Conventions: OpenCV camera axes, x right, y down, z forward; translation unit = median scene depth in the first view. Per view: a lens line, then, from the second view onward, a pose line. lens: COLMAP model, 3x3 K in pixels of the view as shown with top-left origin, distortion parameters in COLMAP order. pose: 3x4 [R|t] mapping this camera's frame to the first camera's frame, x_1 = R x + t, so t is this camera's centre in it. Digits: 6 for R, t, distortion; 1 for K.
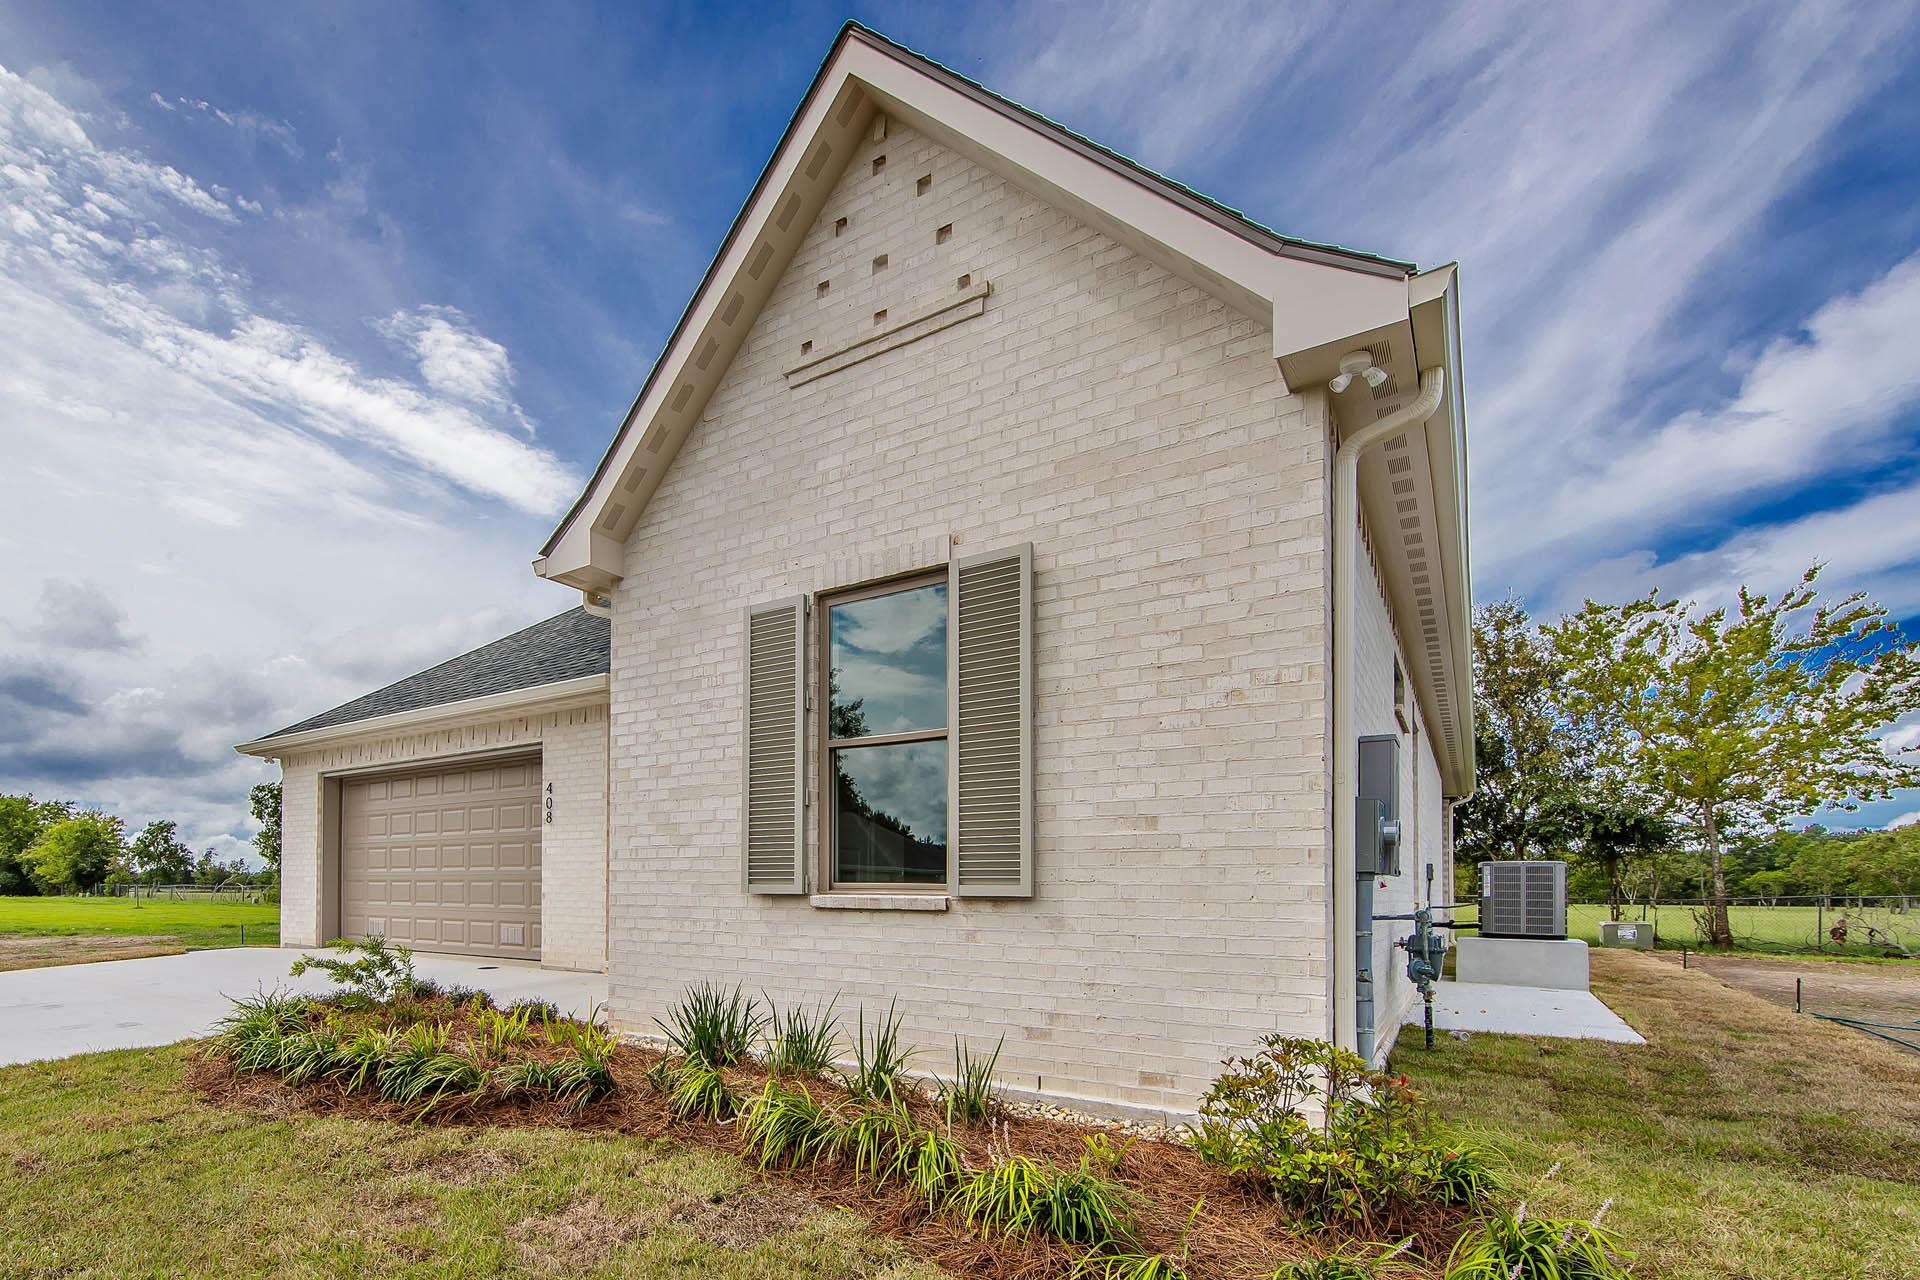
lens RADIAL K [[758.1, 0, 960.0], [0, 758.1, 640.0], [0, 0, 1]] dist [0.000195, -0.000463]
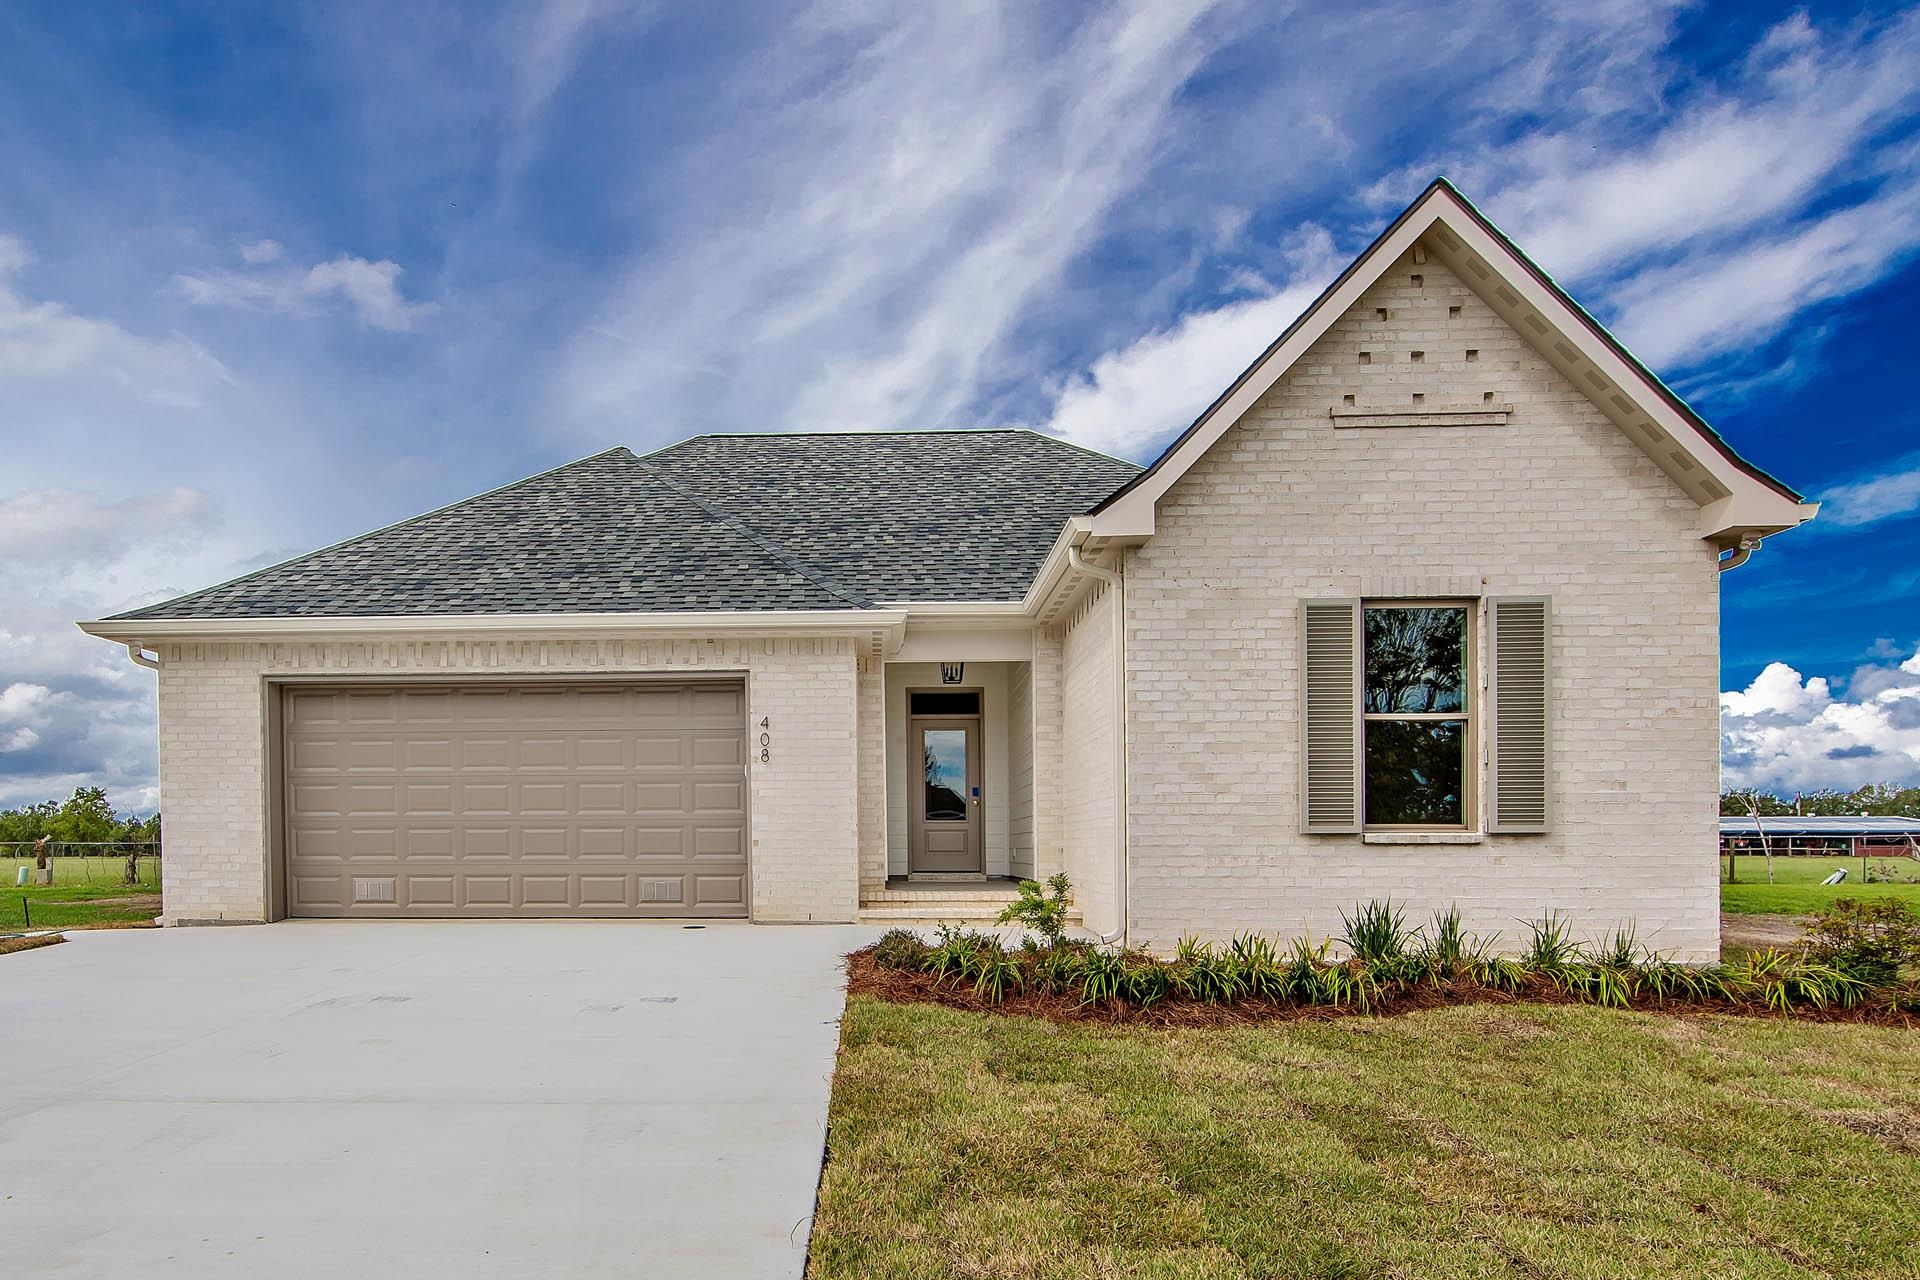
lens RADIAL K [[758.1, 0, 960.0], [0, 758.1, 640.0], [0, 0, 1]] dist [0.000195, -0.000463]
pose [[0.879206, 0.138450, 0.455882, -1.404689], [-0.140019, 0.989678, -0.030524, 0.146592], [-0.455403, -0.036996, 0.889516, 0.184861]]
